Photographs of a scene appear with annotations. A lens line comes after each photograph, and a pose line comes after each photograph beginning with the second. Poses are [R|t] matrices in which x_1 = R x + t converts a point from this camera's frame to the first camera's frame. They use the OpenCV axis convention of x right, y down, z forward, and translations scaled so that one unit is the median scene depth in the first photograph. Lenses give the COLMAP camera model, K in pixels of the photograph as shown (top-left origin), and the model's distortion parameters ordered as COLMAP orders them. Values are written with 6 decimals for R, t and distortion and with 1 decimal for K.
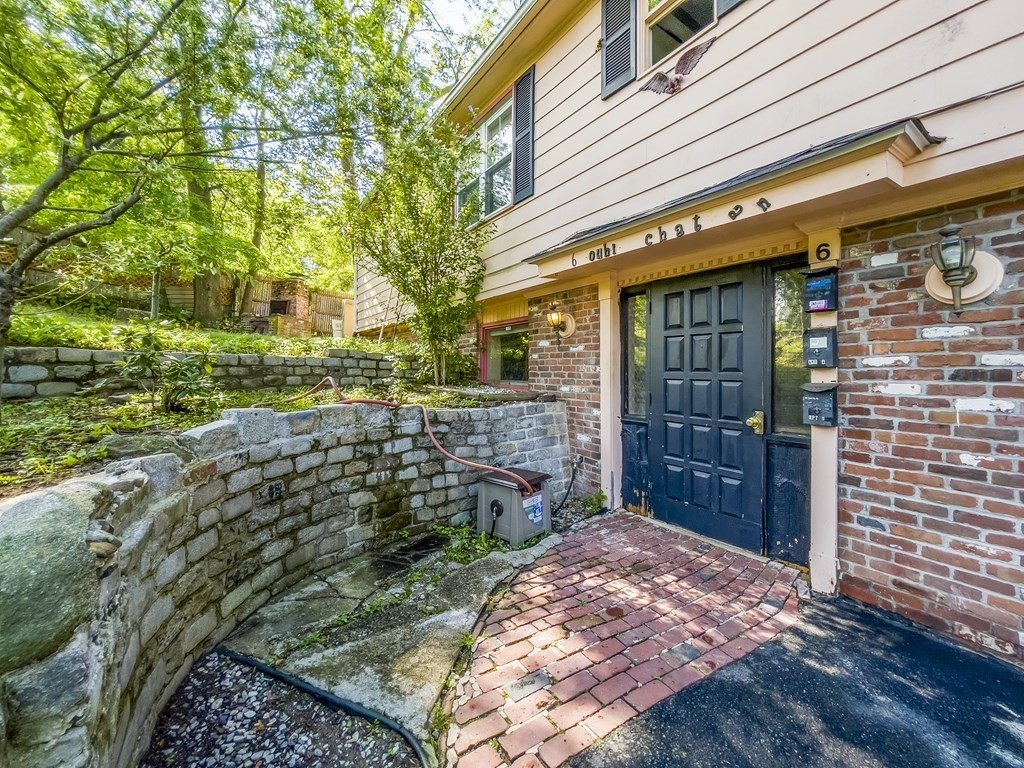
lens RADIAL K [[415.2, 0, 508.2], [0, 415.2, 377.3], [0, 0, 1]] dist [-0.000082, 0.000168]
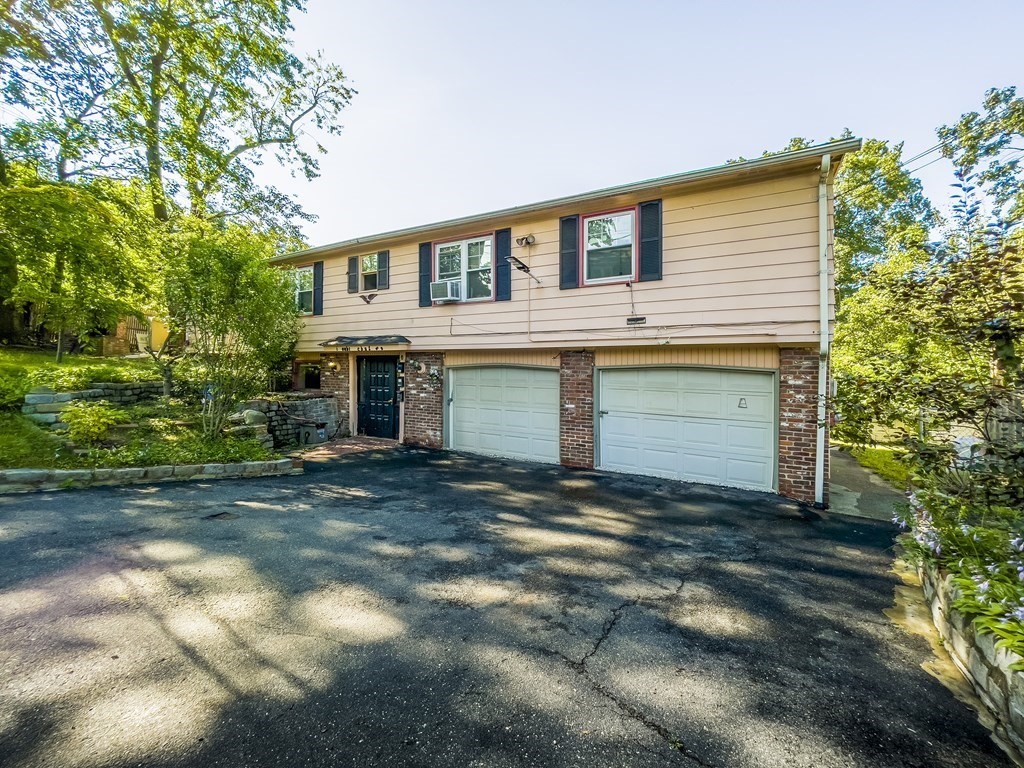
lens RADIAL K [[415.2, 0, 518.6], [0, 415.2, 363.7], [0, 0, 1]] dist [-0.000082, 0.000168]
pose [[0.884019, 0.003588, 0.467438, -0.079713], [0.005449, 0.999823, -0.017980, -0.120867], [-0.467420, 0.018442, 0.883843, -2.223120]]
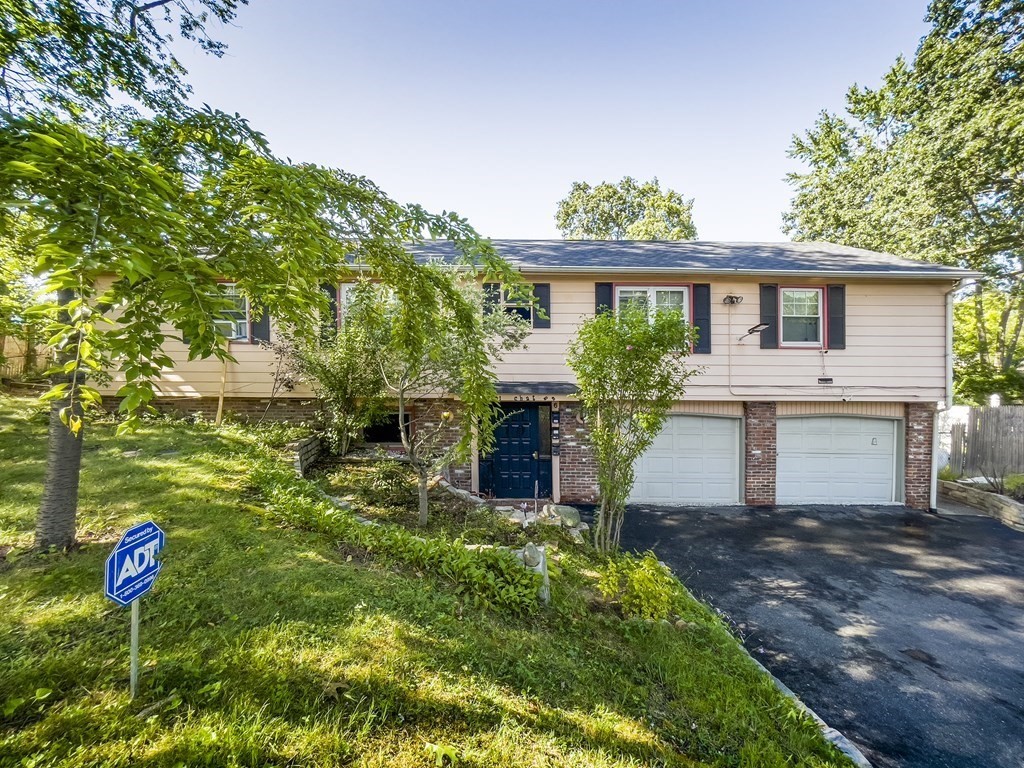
lens RADIAL K [[415.2, 0, 546.7], [0, 415.2, 368.0], [0, 0, 1]] dist [-0.000082, 0.000168]
pose [[0.533176, -0.004581, 0.845992, -1.637616], [0.003598, 0.999989, 0.003148, -0.460323], [-0.845997, 0.001366, 0.533186, -0.583441]]
